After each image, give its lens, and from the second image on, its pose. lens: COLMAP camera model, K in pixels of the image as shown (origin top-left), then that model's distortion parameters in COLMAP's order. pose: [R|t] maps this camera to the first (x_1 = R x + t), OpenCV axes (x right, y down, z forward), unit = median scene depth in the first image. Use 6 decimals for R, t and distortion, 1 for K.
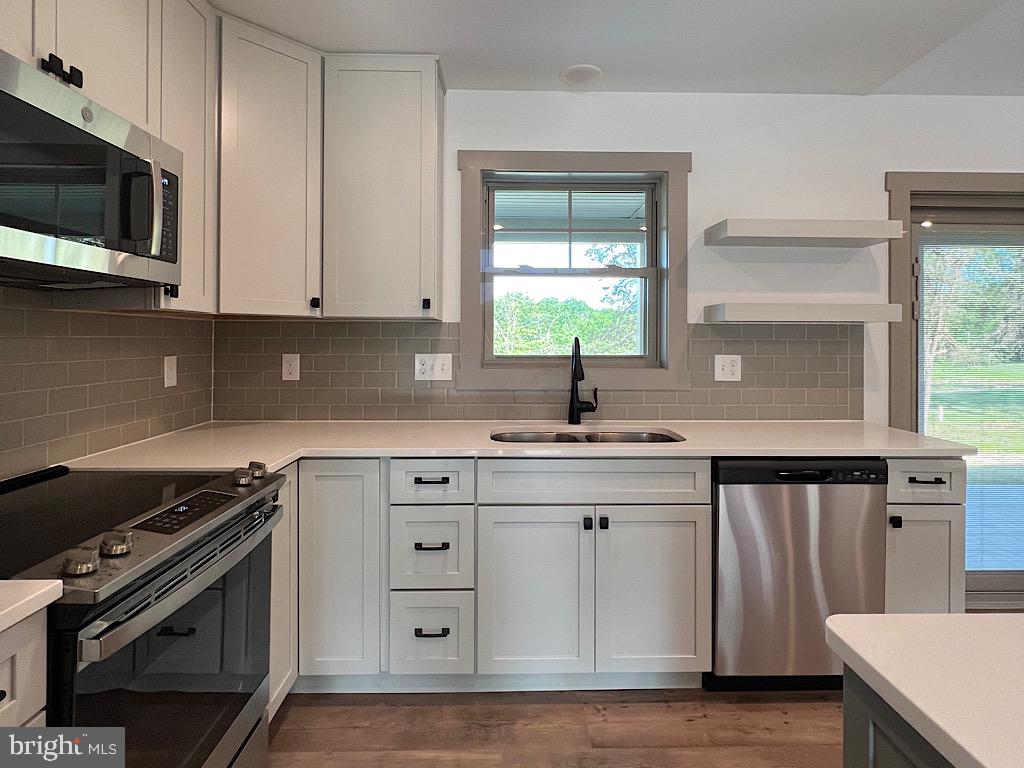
lens RADIAL K [[548.8, 0, 518.3], [0, 548.8, 334.8], [0, 0, 1]] dist [-0.005586, 0.002696]
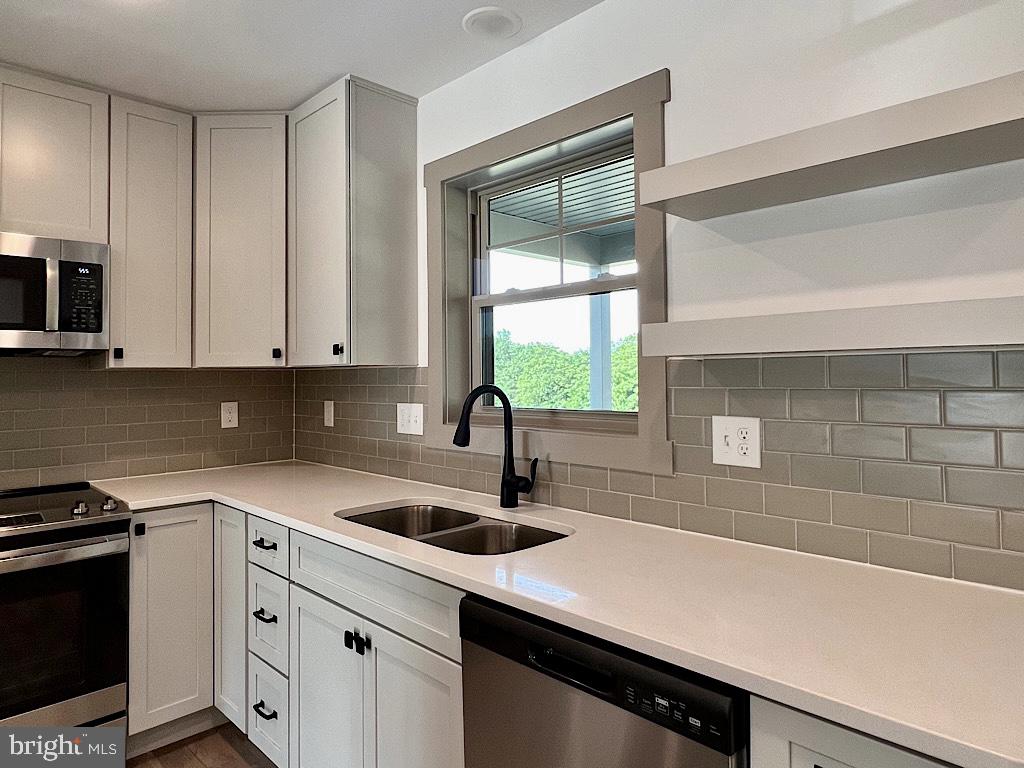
lens RADIAL K [[637.7, 0, 513.0], [0, 637.7, 353.1], [0, 0, 1]] dist [0.003791, -0.002653]
pose [[0.687779, -0.036867, -0.724983, 0.866759], [0.019828, 0.999291, -0.032006, -0.011996], [0.725649, 0.007638, 0.688022, 0.526130]]
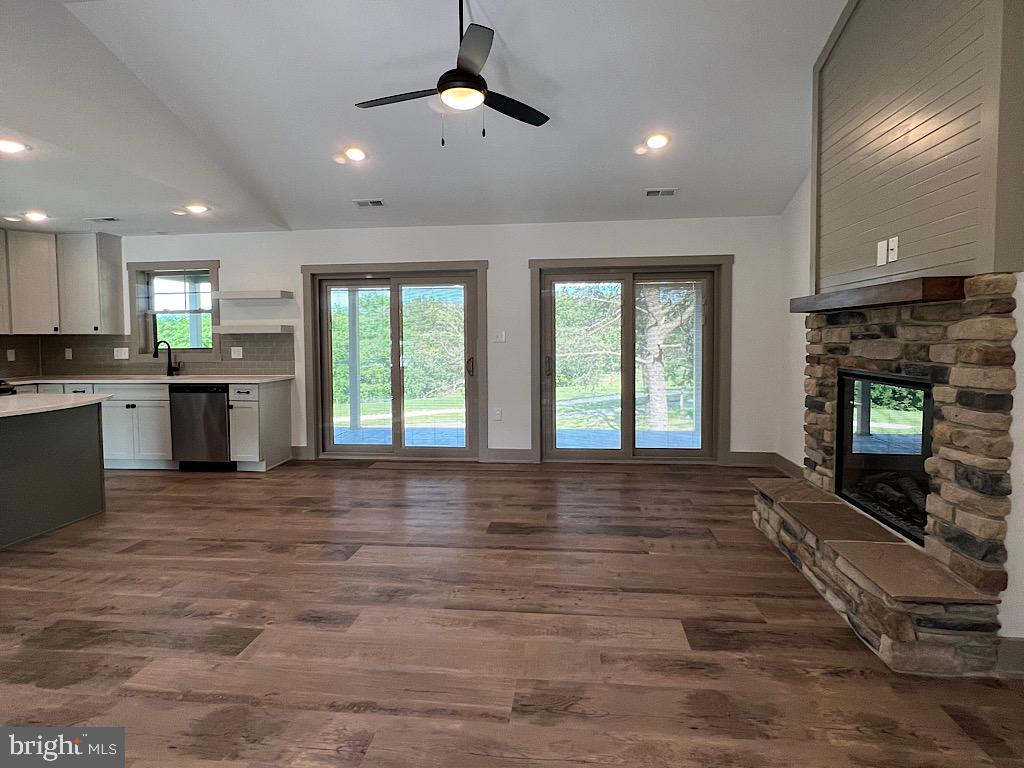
lens RADIAL K [[548.8, 0, 516.2], [0, 548.8, 360.5], [0, 0, 1]] dist [-0.005586, 0.002696]
pose [[0.991157, -0.007434, -0.132487, 2.356703], [0.014281, 0.998607, 0.050800, -0.009275], [0.131925, -0.052243, 0.989882, -1.446876]]
